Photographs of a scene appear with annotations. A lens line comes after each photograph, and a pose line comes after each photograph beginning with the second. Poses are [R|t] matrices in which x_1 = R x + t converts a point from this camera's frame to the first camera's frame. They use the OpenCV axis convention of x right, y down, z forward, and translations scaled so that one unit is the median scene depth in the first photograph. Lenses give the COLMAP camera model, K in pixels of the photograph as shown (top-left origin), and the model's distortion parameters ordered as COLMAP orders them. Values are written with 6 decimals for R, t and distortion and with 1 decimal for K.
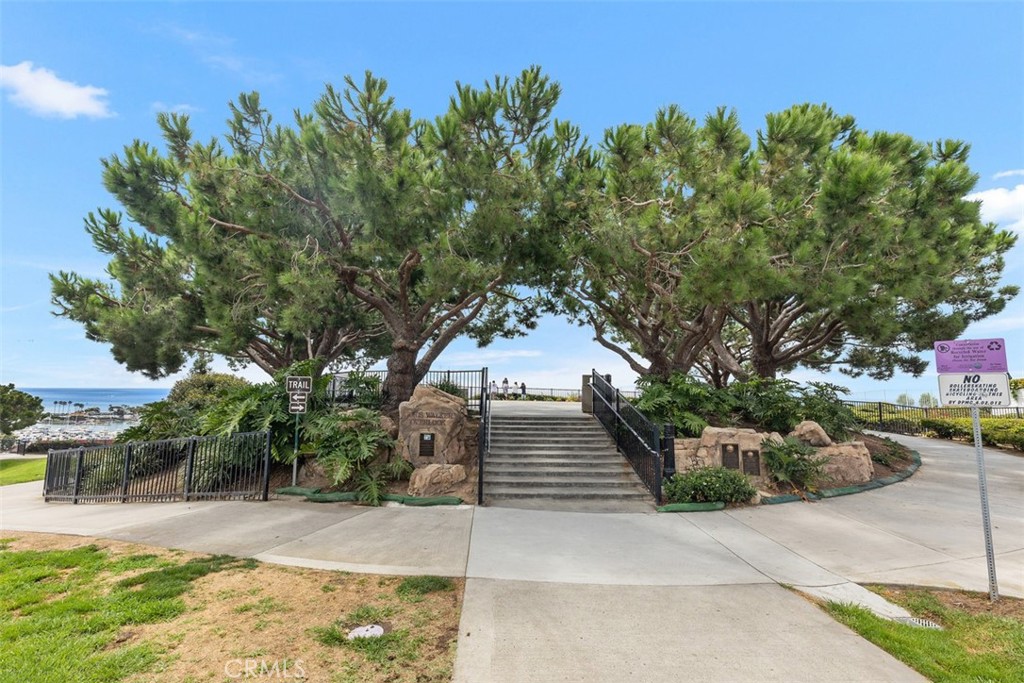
lens RADIAL K [[465.0, 0, 511.3], [0, 465.0, 336.0], [0, 0, 1]] dist [-0.002506, 0.000891]
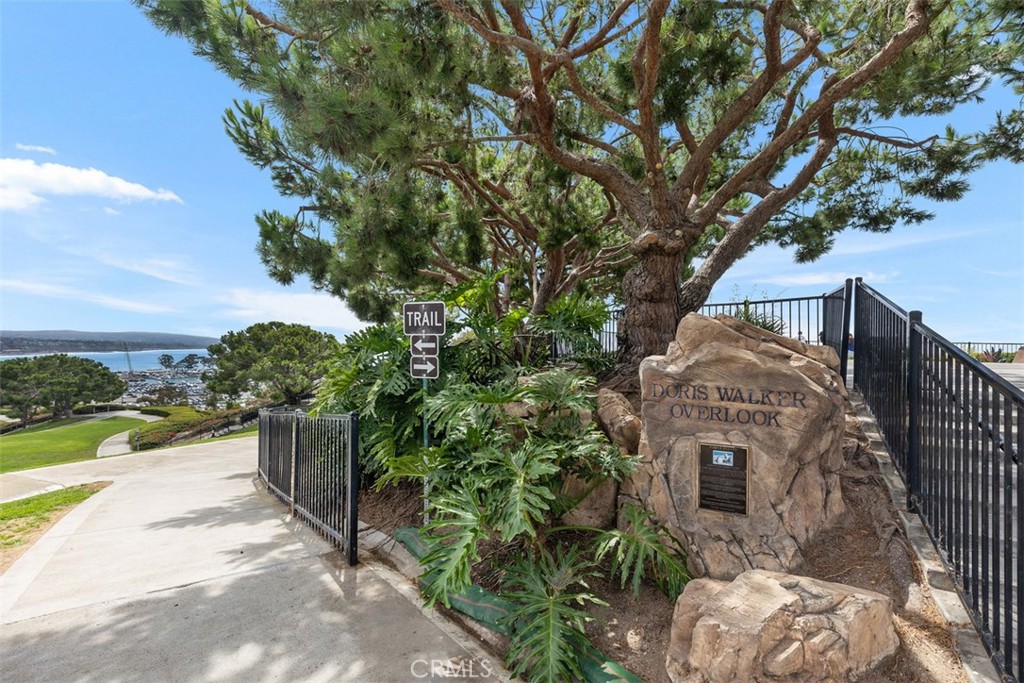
lens RADIAL K [[465.0, 0, 509.1], [0, 465.0, 342.0], [0, 0, 1]] dist [-0.002506, 0.000891]
pose [[0.848624, -0.011120, -0.528879, -0.129281], [0.063855, 0.994622, 0.081548, 0.092410], [0.525128, -0.102975, 0.844770, 0.622076]]
